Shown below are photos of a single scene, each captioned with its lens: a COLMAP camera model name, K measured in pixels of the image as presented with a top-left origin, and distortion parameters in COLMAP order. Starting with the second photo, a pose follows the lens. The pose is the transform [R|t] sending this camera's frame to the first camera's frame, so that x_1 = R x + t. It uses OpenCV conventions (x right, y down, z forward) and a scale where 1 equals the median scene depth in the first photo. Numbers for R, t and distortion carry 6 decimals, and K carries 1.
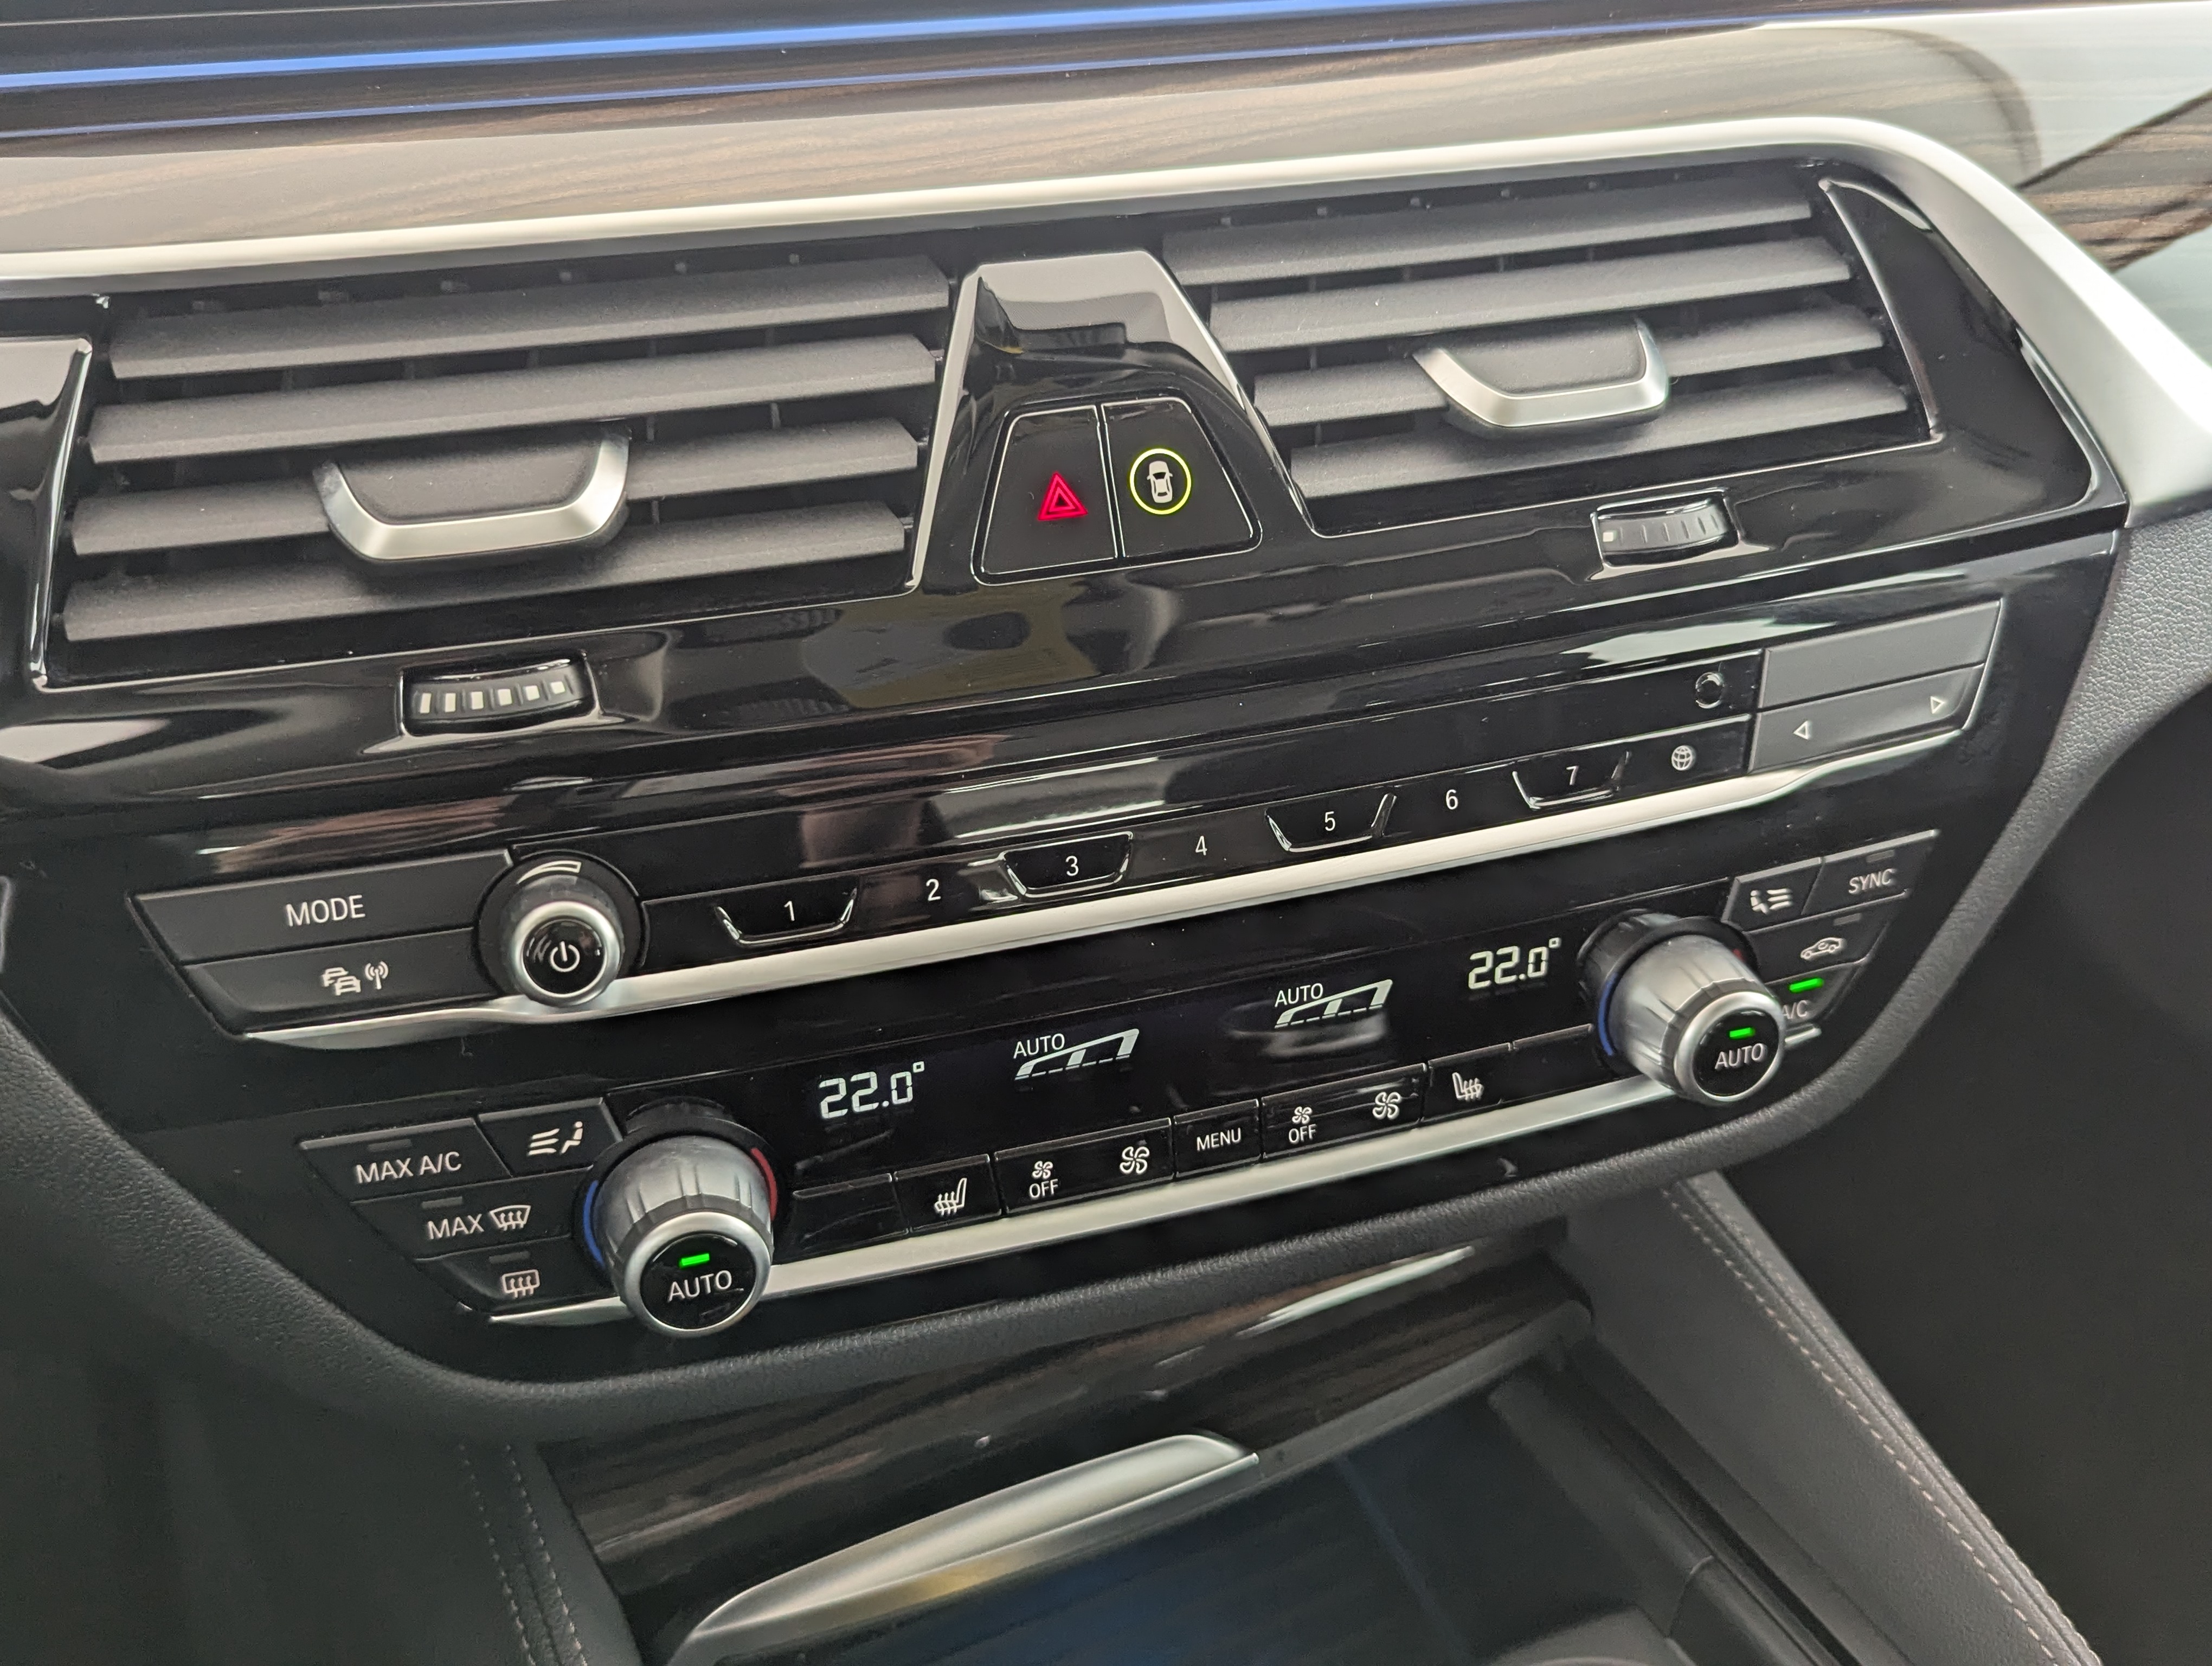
lens RADIAL K [[2141.5, 0, 1106.0], [0, 2141.5, 833.0], [0, 0, 1]] dist [0.004149, -0.017816]
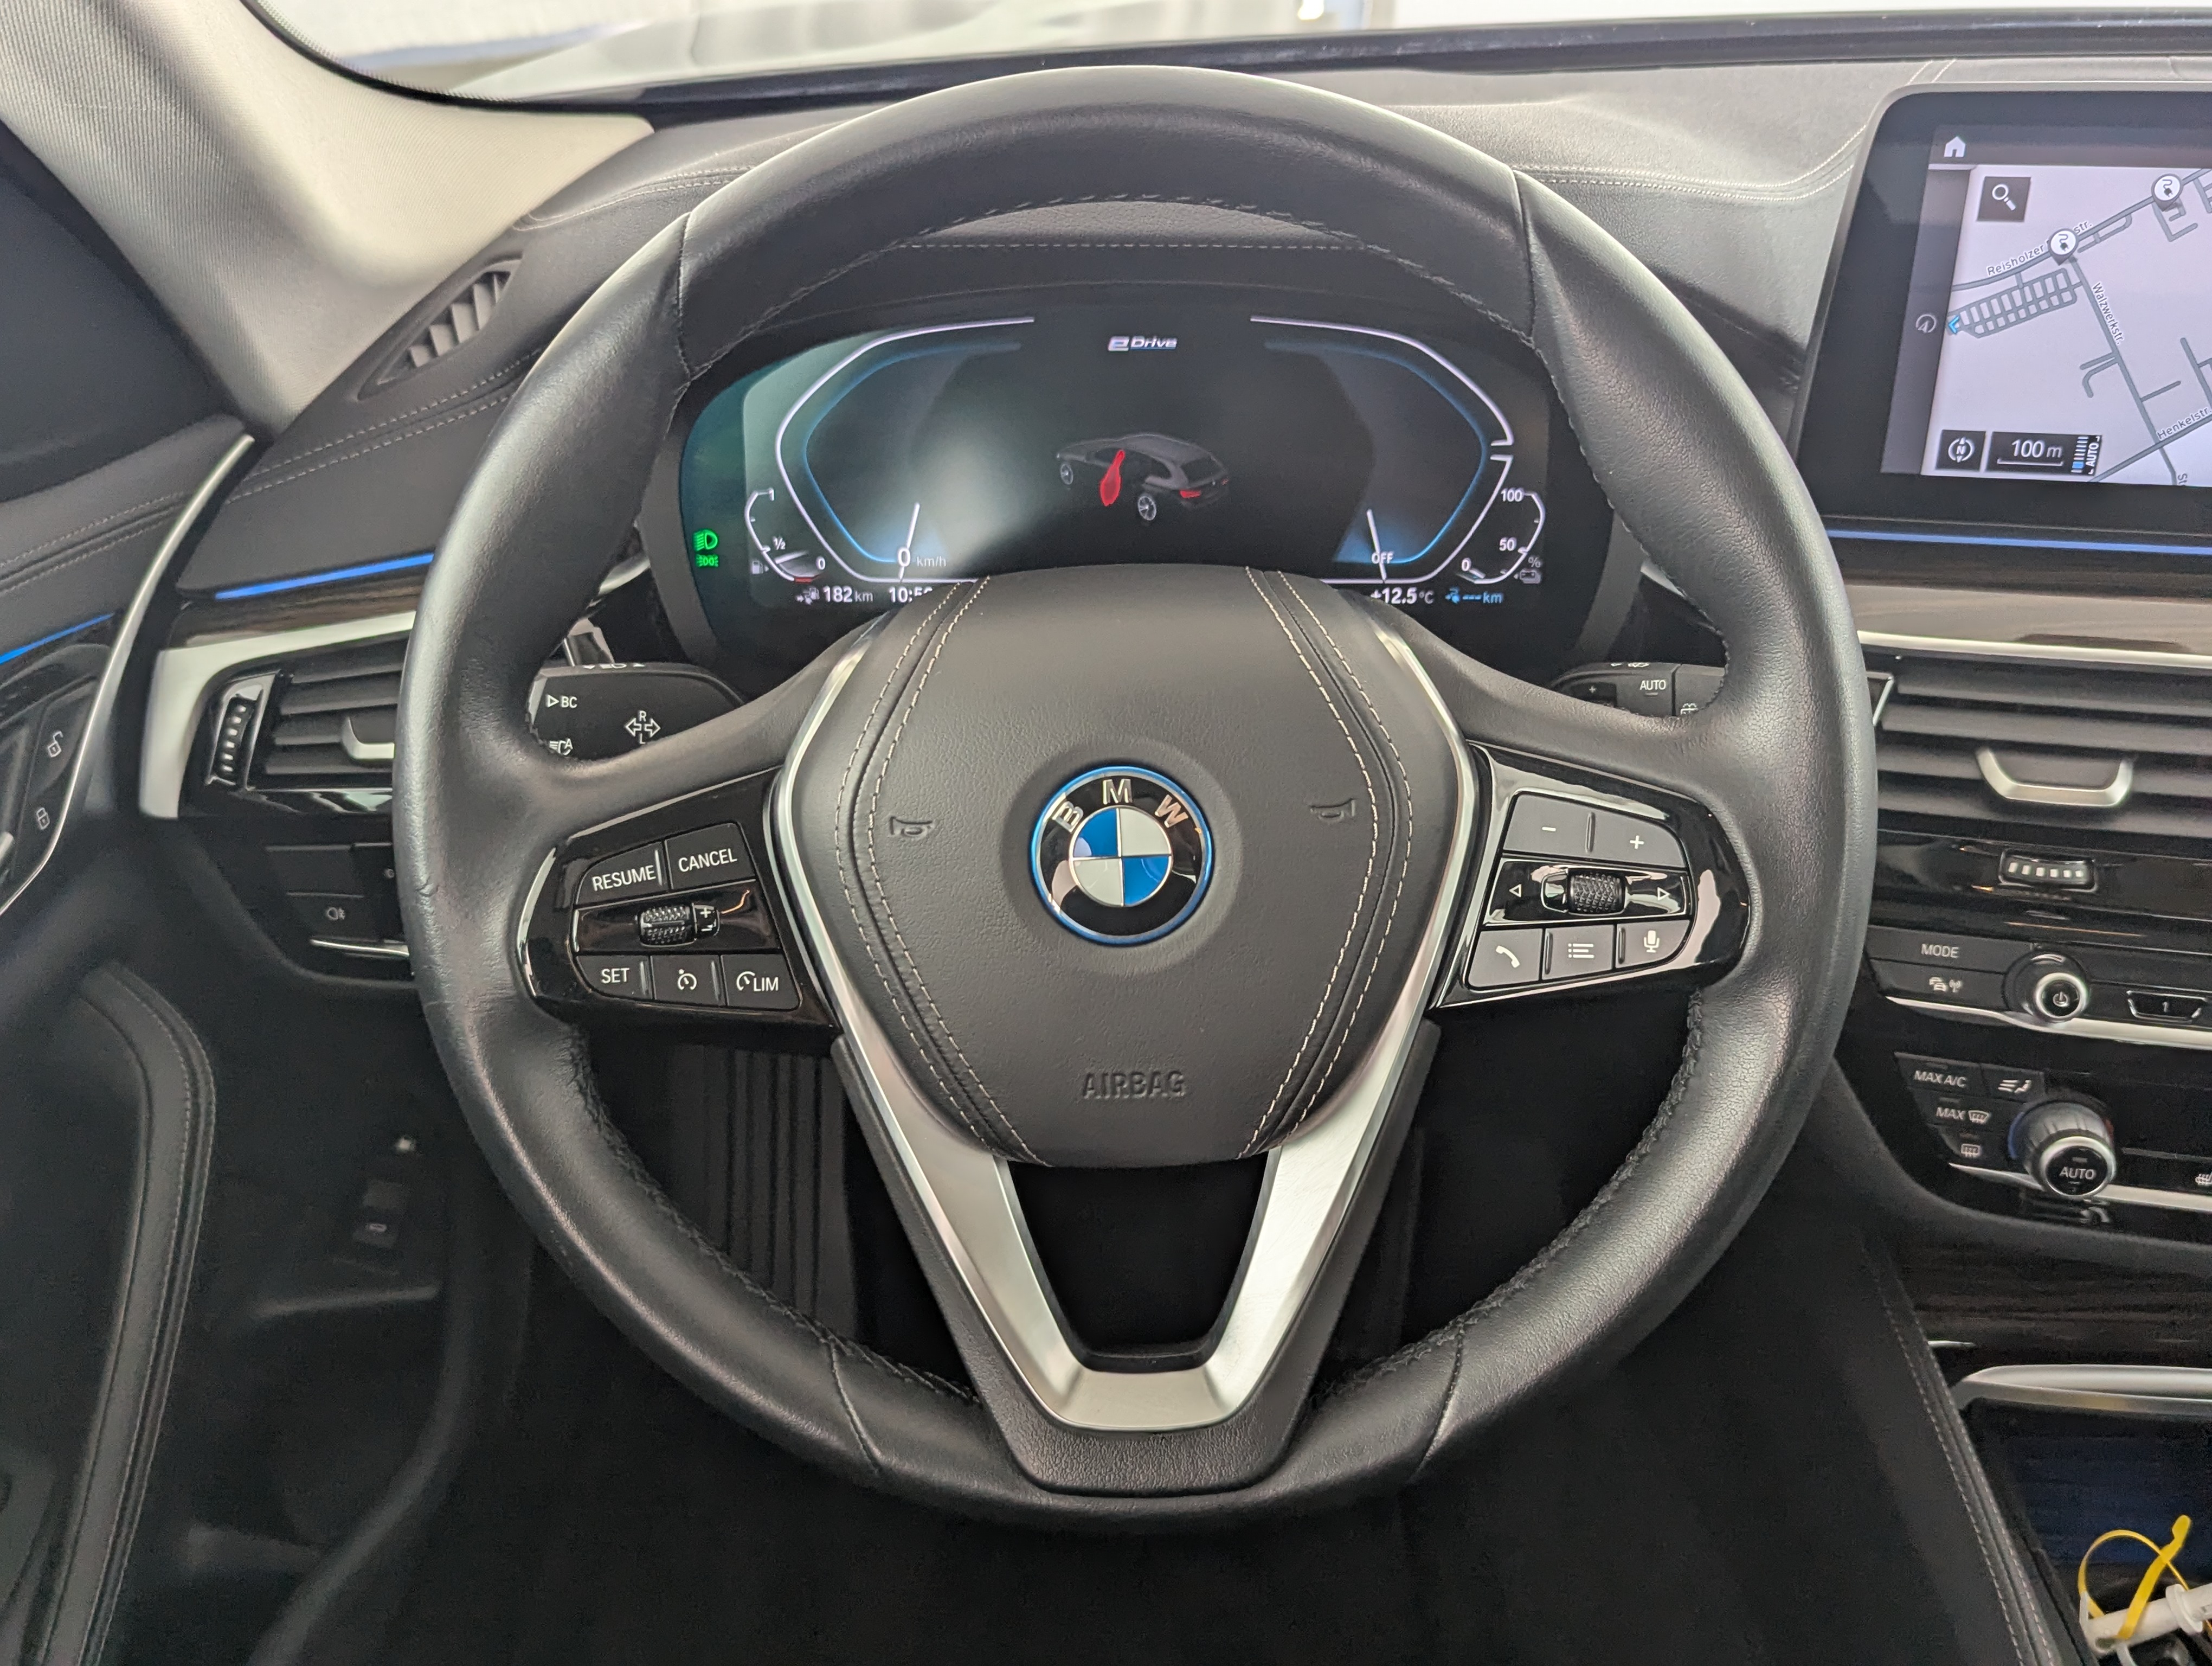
lens RADIAL K [[2106.0, 0, 1109.7], [0, 2106.0, 818.5], [0, 0, 1]] dist [0.042886, -0.028486]
pose [[0.888265, 0.213240, -0.406834, -0.233919], [-0.236714, 0.971550, -0.007600, 0.105755], [0.393639, 0.103054, 0.913470, -1.129486]]
